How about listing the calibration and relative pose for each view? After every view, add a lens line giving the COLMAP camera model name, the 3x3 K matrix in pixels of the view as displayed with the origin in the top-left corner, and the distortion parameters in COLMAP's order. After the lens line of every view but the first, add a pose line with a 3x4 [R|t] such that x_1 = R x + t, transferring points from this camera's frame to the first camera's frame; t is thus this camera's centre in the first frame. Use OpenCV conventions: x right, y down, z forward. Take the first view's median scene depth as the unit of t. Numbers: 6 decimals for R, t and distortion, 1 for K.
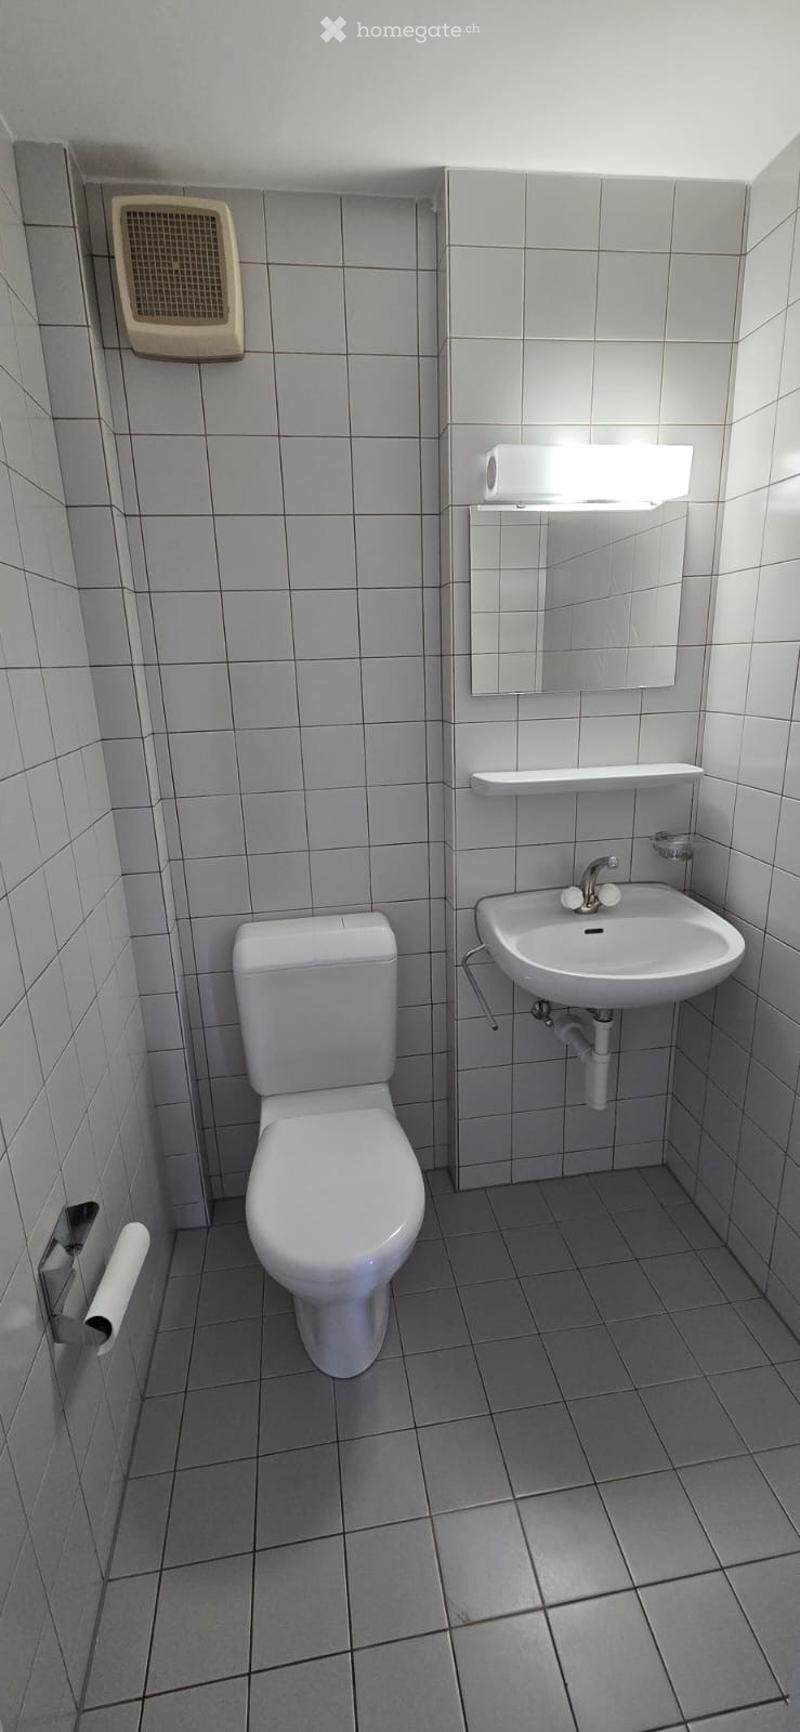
lens RADIAL K [[704.5, 0, 396.1], [0, 704.5, 864.6], [0, 0, 1]] dist [-0.000641, 0.000057]
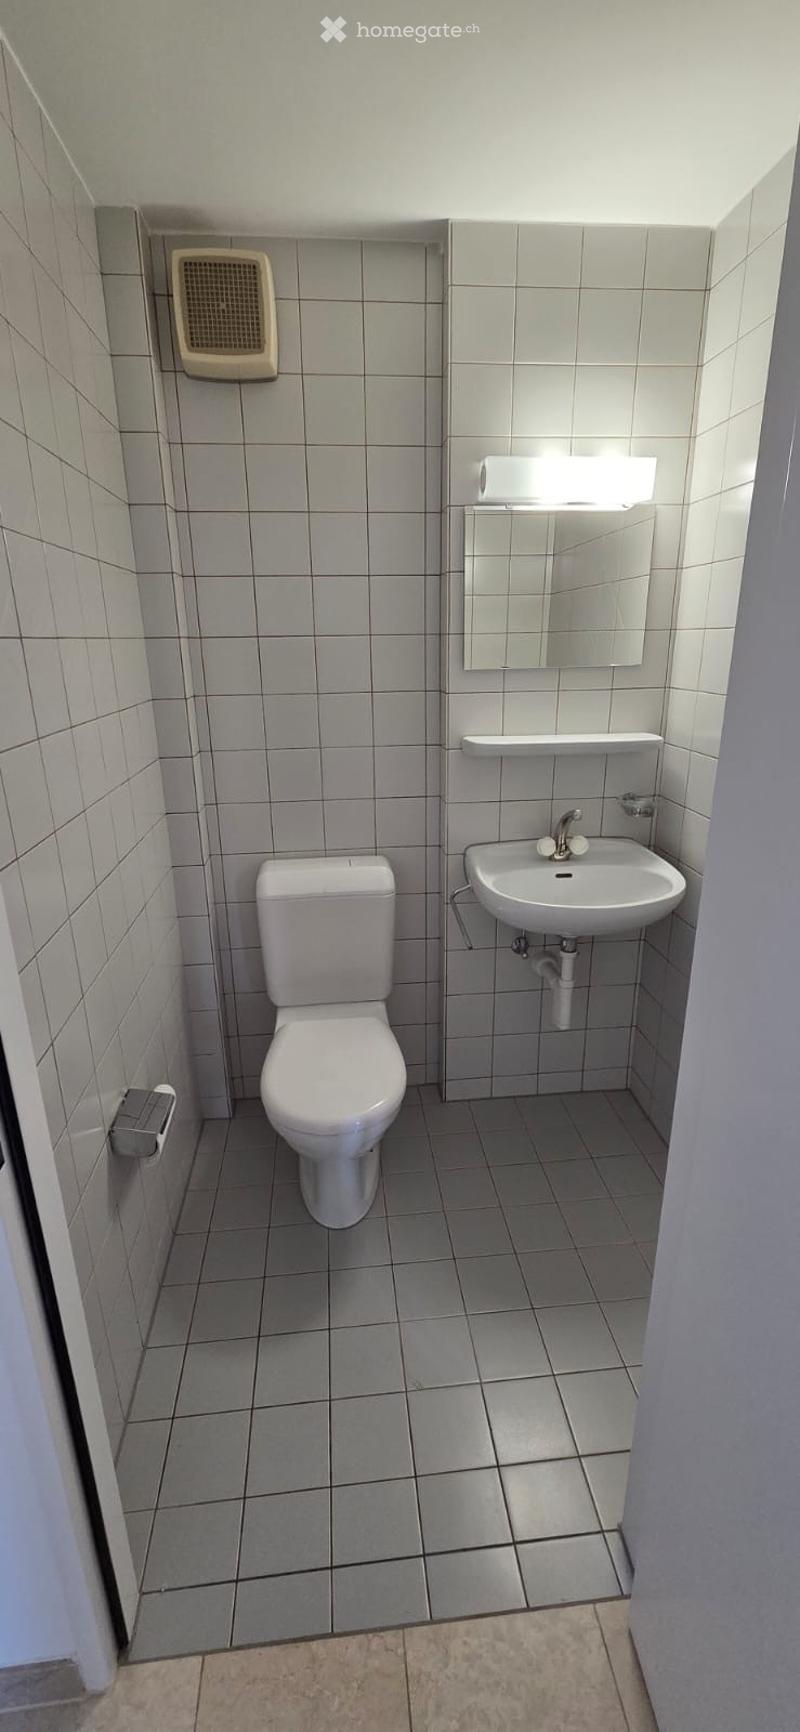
lens RADIAL K [[704.5, 0, 396.1], [0, 704.5, 864.6], [0, 0, 1]] dist [-0.000641, 0.000057]
pose [[0.998627, 0.032052, -0.041434, 0.055882], [-0.030866, 0.999104, 0.028961, 0.055589], [0.042325, -0.027642, 0.998721, -0.189567]]
